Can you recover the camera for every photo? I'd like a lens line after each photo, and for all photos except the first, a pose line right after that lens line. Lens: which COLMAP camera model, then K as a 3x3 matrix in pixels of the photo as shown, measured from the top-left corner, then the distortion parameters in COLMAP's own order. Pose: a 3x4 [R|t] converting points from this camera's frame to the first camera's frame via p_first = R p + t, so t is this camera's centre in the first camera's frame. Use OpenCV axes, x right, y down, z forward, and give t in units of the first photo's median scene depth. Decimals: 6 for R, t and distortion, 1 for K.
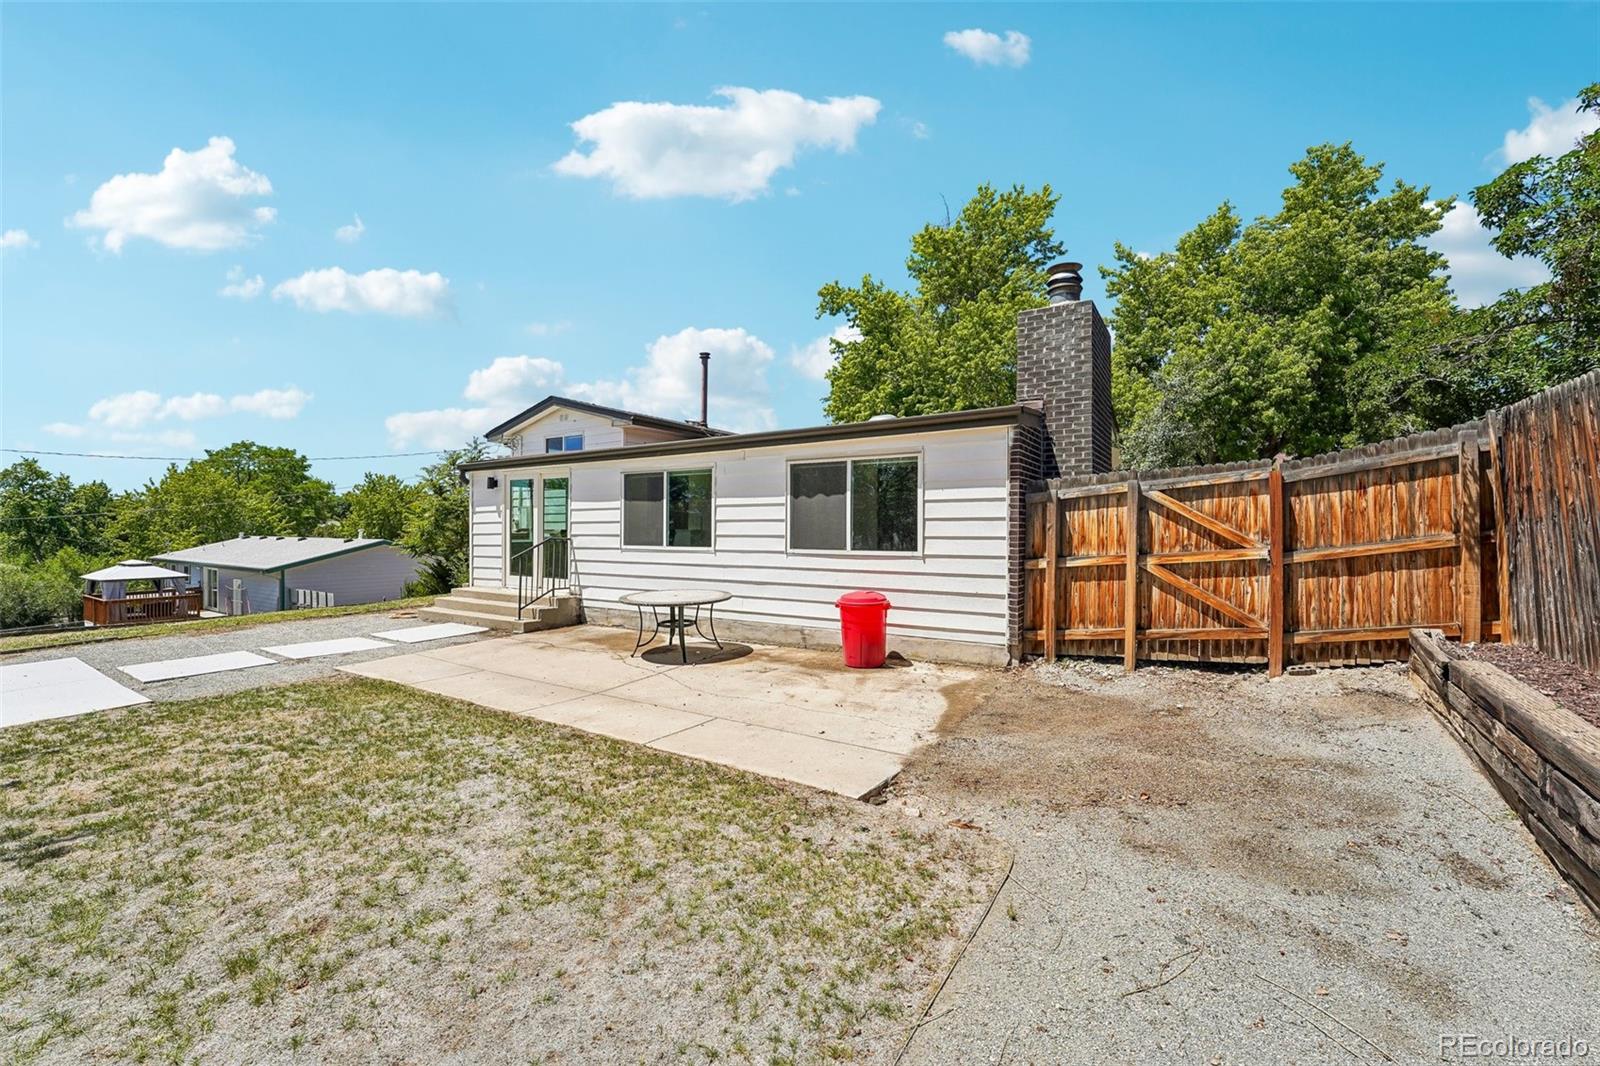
lens RADIAL K [[657.2, 0, 811.2], [0, 657.2, 523.2], [0, 0, 1]] dist [-0.000613, -0.001460]
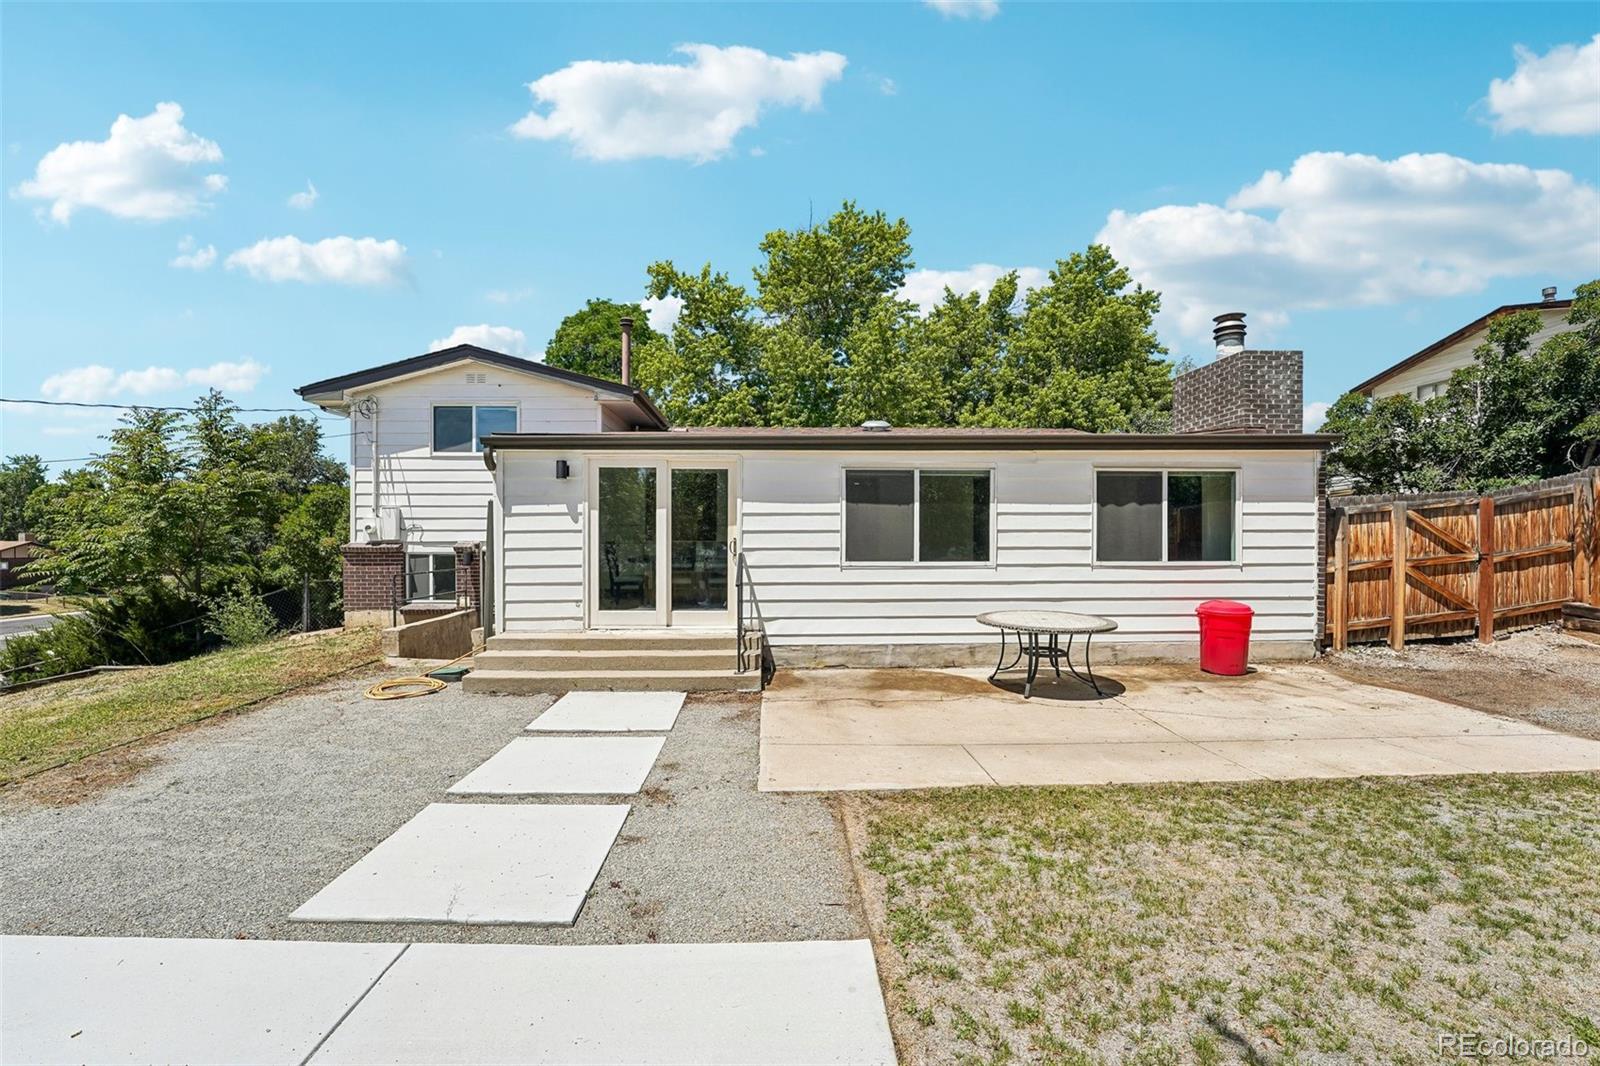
lens RADIAL K [[657.2, 0, 798.3], [0, 657.2, 544.3], [0, 0, 1]] dist [-0.000613, -0.001460]
pose [[0.824088, -0.003234, 0.566452, -0.970648], [-0.002844, 0.999947, 0.009848, 0.007701], [-0.566455, -0.009726, 0.824036, 0.496927]]
